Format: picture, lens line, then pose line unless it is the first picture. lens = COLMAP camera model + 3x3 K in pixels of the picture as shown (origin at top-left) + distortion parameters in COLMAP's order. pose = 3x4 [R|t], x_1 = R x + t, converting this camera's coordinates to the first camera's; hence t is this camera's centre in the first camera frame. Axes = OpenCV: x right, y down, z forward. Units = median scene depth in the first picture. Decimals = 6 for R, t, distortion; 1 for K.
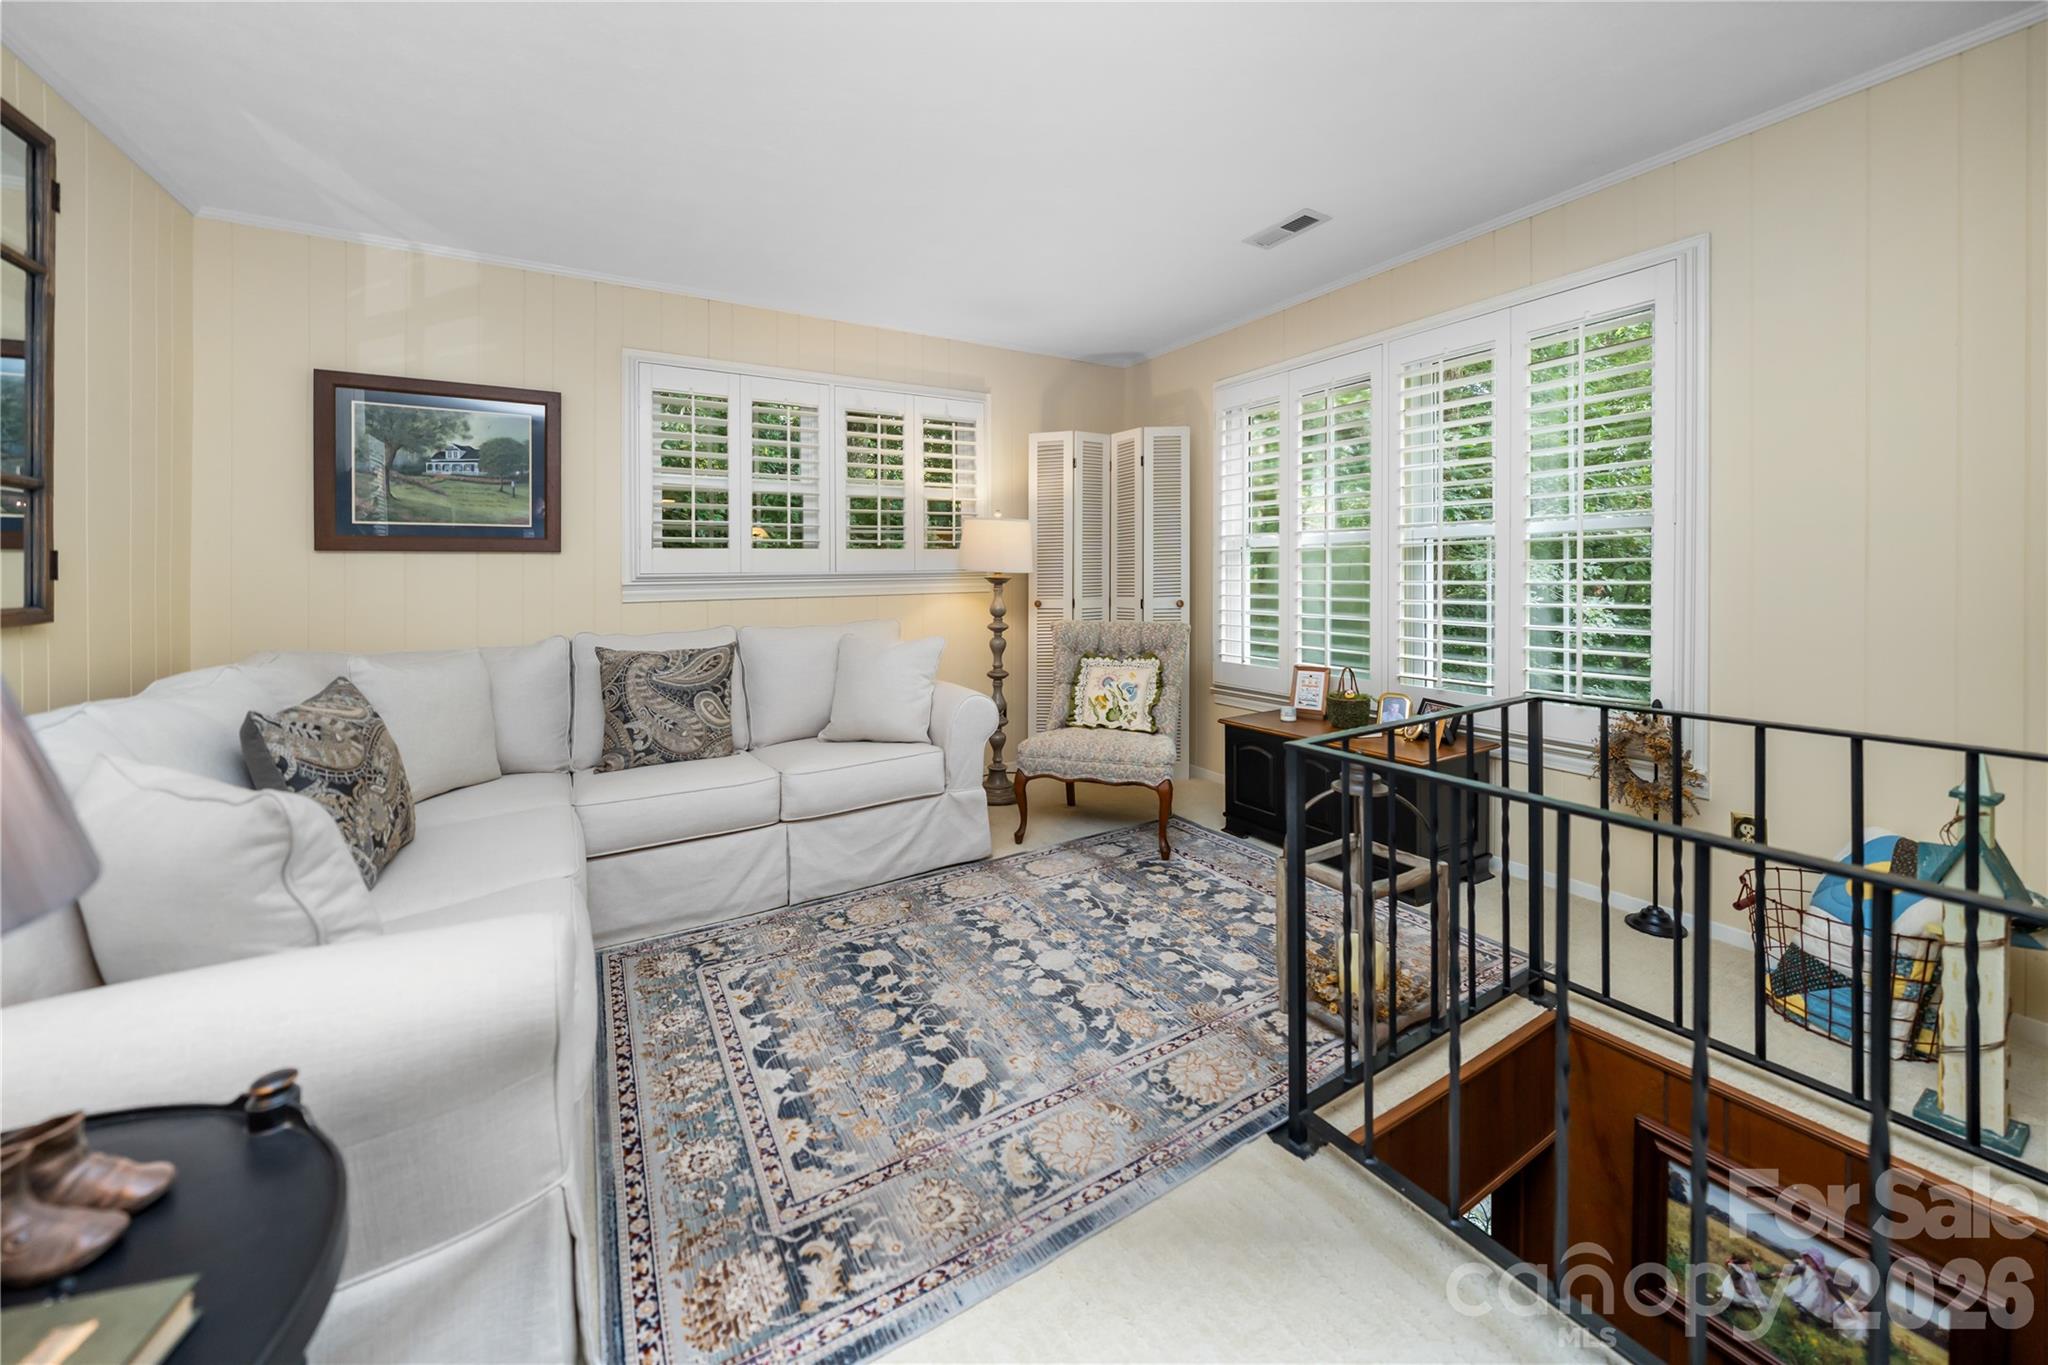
lens RADIAL K [[752.0, 0, 1003.4], [0, 752.0, 556.0], [0, 0, 1]] dist [0.000337, -0.000221]
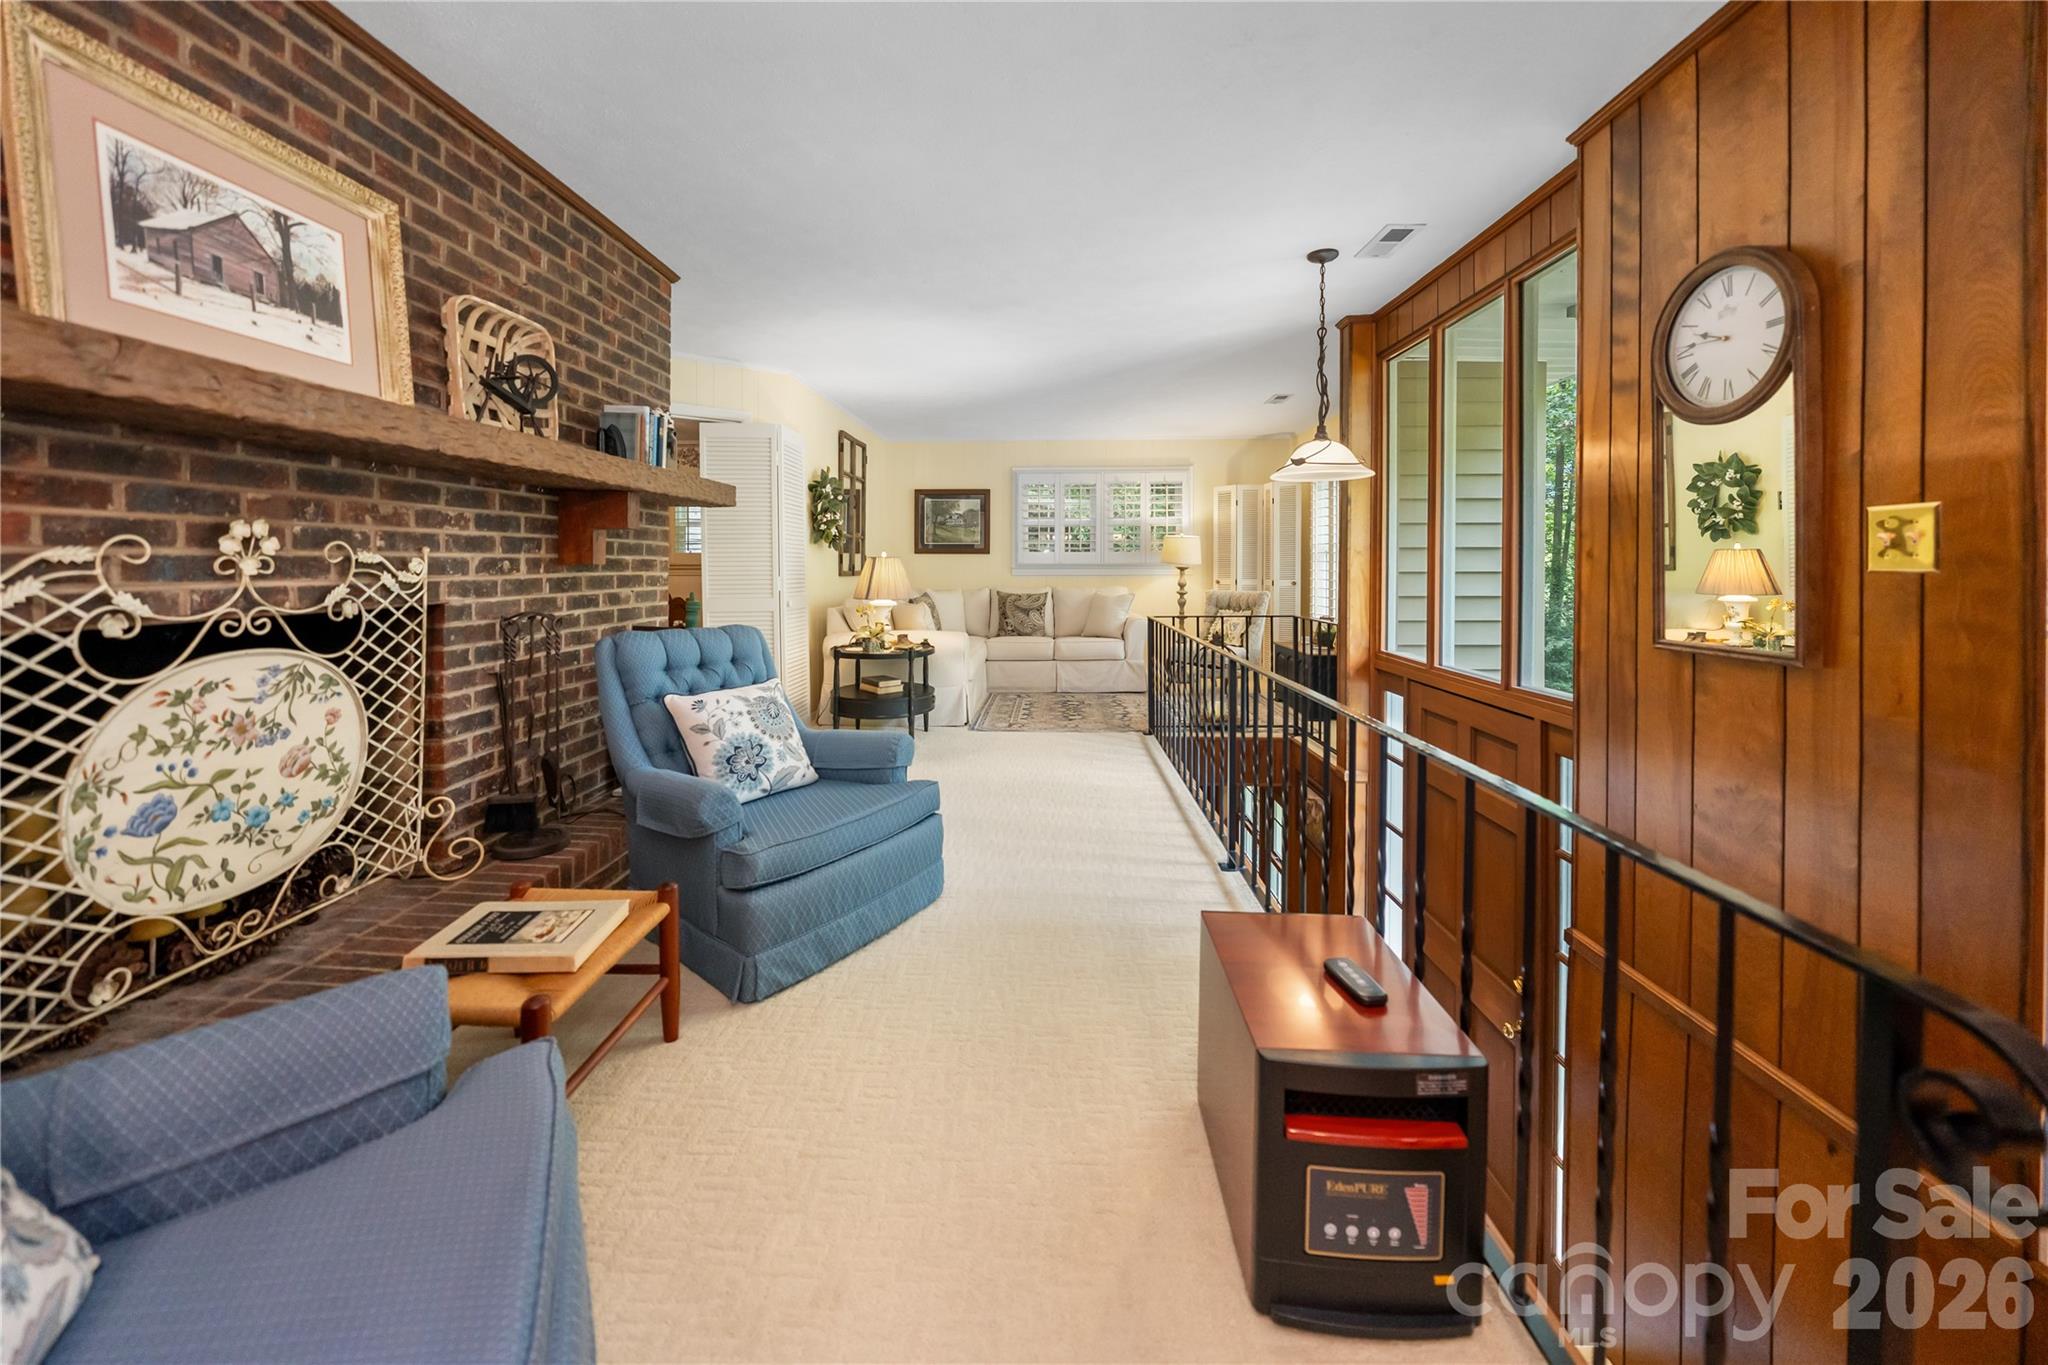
lens RADIAL K [[752.0, 0, 1022.2], [0, 752.0, 573.7], [0, 0, 1]] dist [0.000337, -0.000221]
pose [[0.844723, 0.016463, -0.534951, 0.927428], [0.002001, 0.999423, 0.033918, -0.027892], [0.535200, -0.029722, 0.844202, -1.158329]]
